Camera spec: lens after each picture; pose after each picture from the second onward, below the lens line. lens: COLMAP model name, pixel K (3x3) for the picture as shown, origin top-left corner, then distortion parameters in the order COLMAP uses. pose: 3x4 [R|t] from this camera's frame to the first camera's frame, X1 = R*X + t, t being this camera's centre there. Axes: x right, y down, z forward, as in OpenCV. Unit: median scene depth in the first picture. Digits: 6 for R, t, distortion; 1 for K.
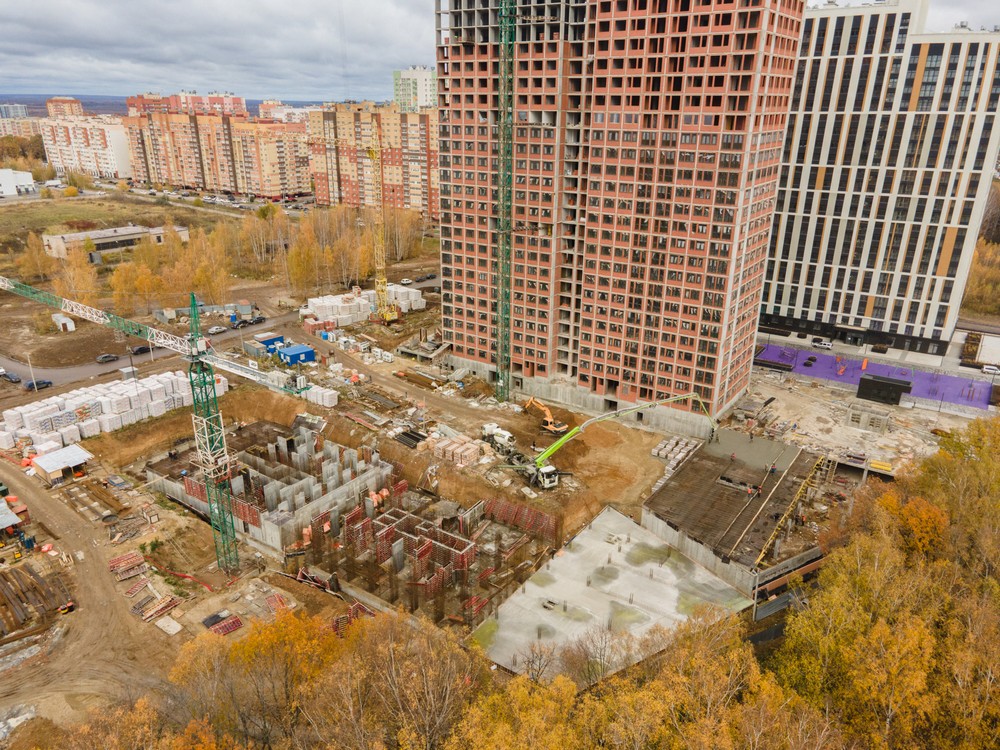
lens RADIAL K [[729.5, 0, 501.7], [0, 729.5, 381.4], [0, 0, 1]] dist [0.026972, 0.030877]
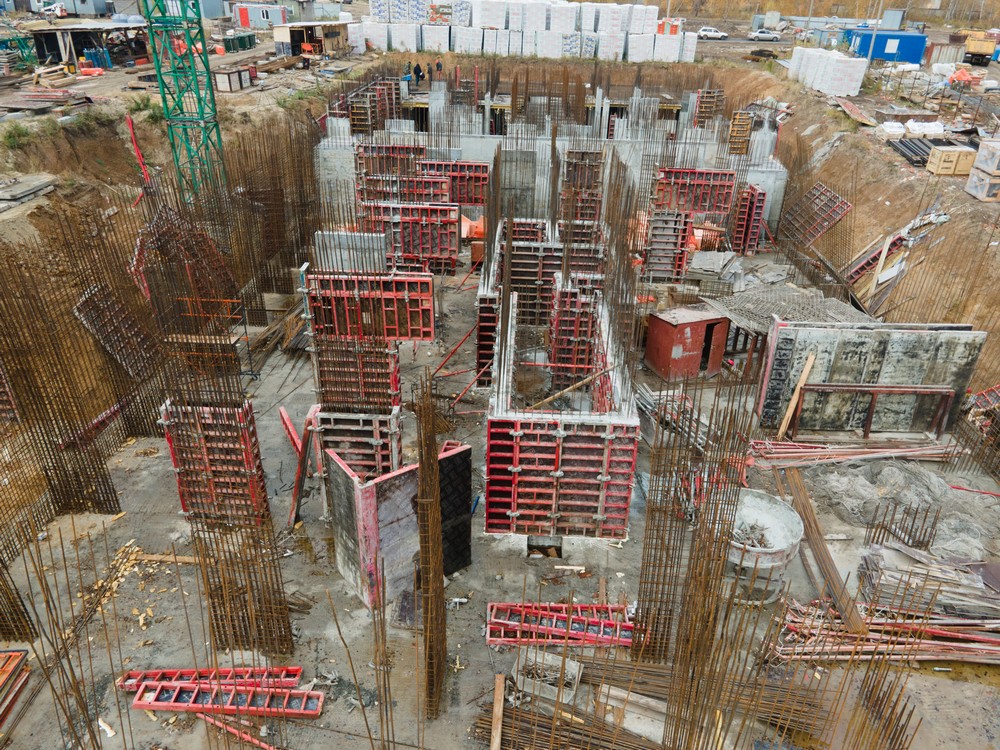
lens RADIAL K [[752.6, 0, 501.4], [0, 752.6, 378.2], [0, 0, 1]] dist [0.029412, 0.032525]
pose [[0.528200, 0.396015, -0.751117, 0.044525], [-0.322773, 0.911823, 0.253765, 0.126907], [0.785381, 0.108402, 0.609448, 0.614595]]
